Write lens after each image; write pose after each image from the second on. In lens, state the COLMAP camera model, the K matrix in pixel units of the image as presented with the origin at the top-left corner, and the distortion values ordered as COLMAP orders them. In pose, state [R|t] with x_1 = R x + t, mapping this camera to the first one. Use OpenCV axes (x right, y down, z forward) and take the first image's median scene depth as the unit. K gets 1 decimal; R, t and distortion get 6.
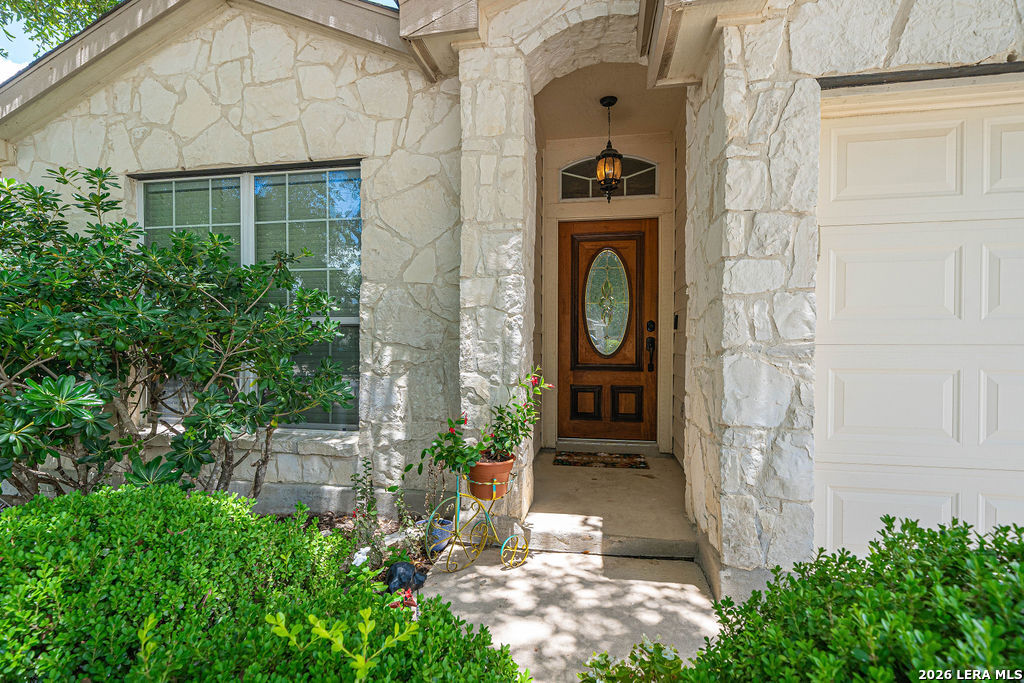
lens RADIAL K [[505.9, 0, 506.9], [0, 505.9, 348.5], [0, 0, 1]] dist [0.000748, 0.000632]
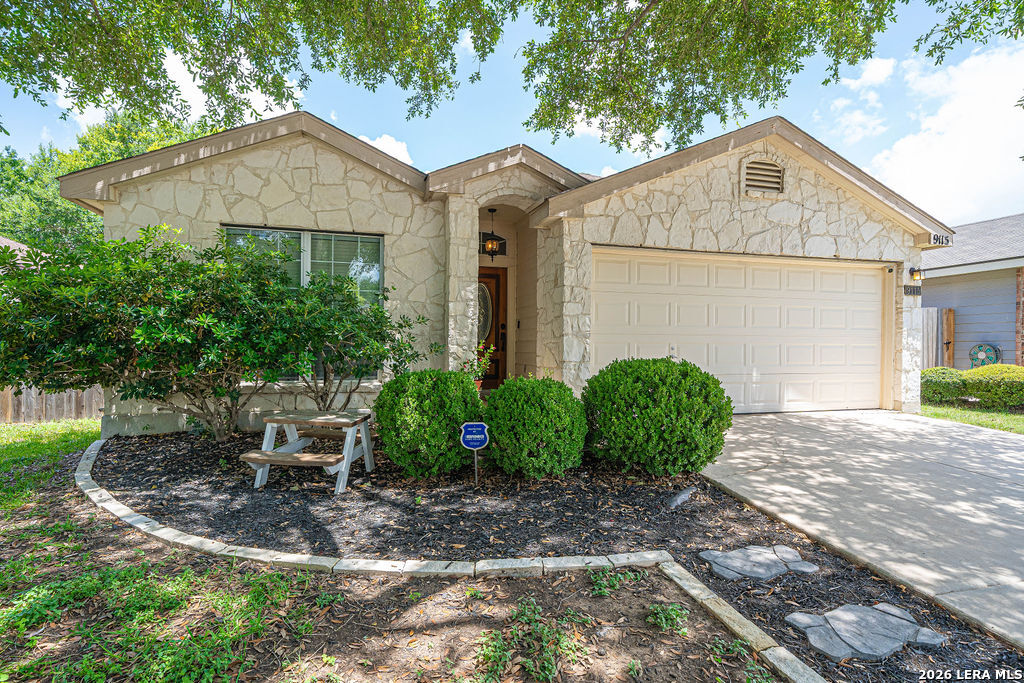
lens RADIAL K [[505.9, 0, 509.4], [0, 505.9, 345.9], [0, 0, 1]] dist [0.000748, 0.000632]
pose [[0.895146, 0.004878, 0.445746, -0.723639], [-0.000560, 0.999952, -0.009817, 0.062607], [-0.445773, 0.008538, 0.895105, -0.917221]]
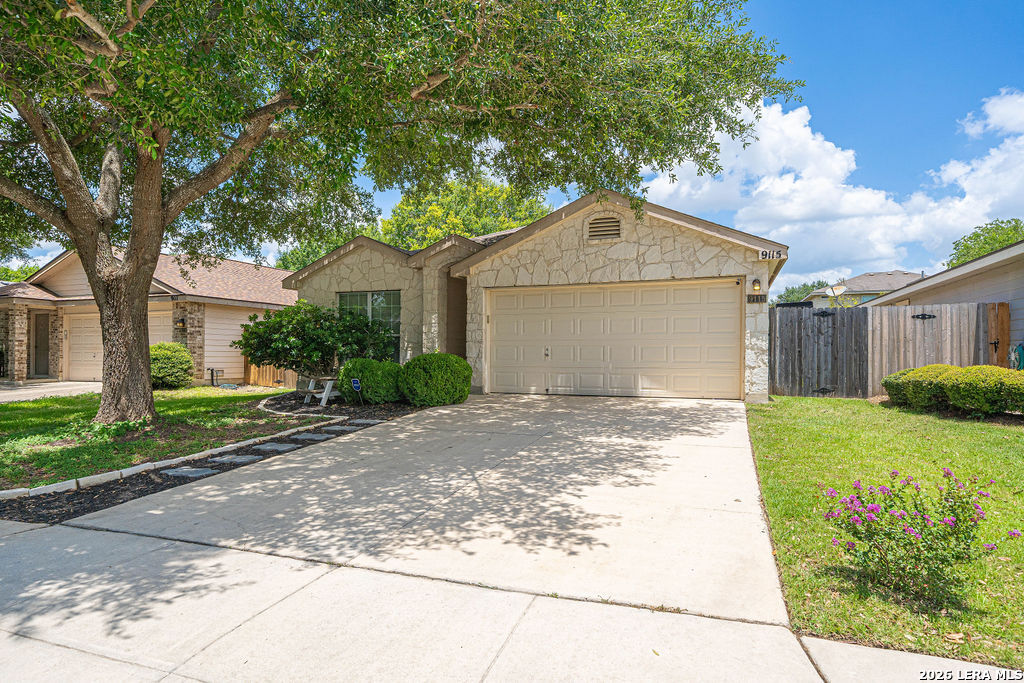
lens RADIAL K [[599.8, 0, 506.1], [0, 599.8, 340.5], [0, 0, 1]] dist [0.000934, -0.000911]
pose [[0.985031, -0.001706, -0.172366, 1.188743], [-0.004561, 0.999343, -0.035957, 0.131510], [0.172314, 0.036204, 0.984376, -3.061718]]
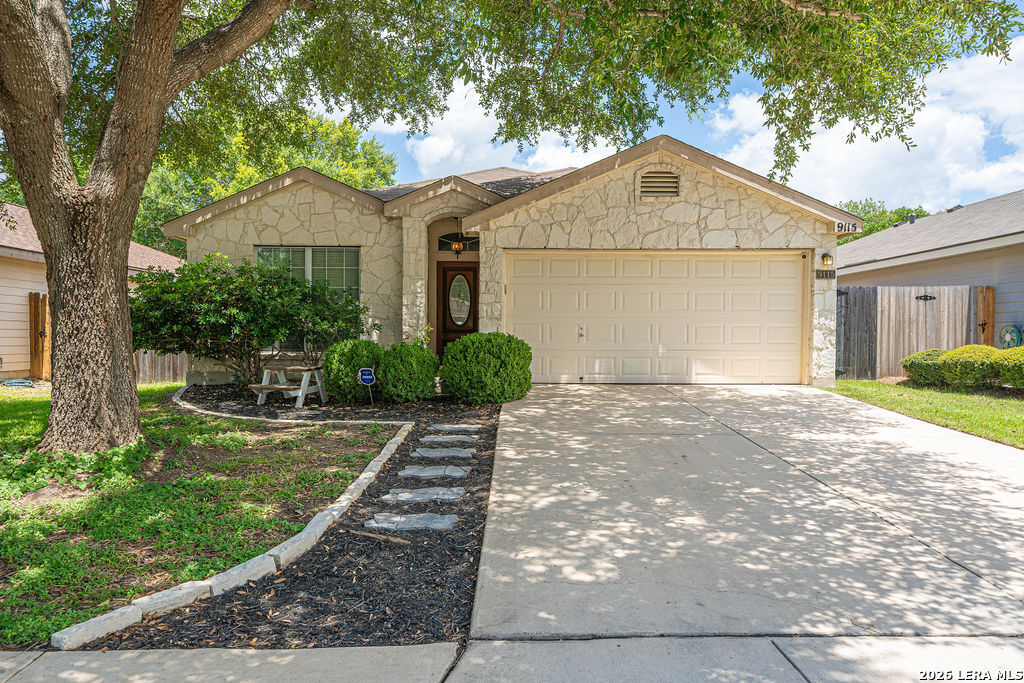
lens RADIAL K [[698.0, 0, 510.8], [0, 698.0, 342.2], [0, 0, 1]] dist [0.000554, 0.000071]
pose [[0.979306, 0.002084, 0.202372, -0.261177], [-0.001498, 0.999994, -0.003047, 0.133192], [-0.202377, 0.002681, 0.979304, -2.730681]]
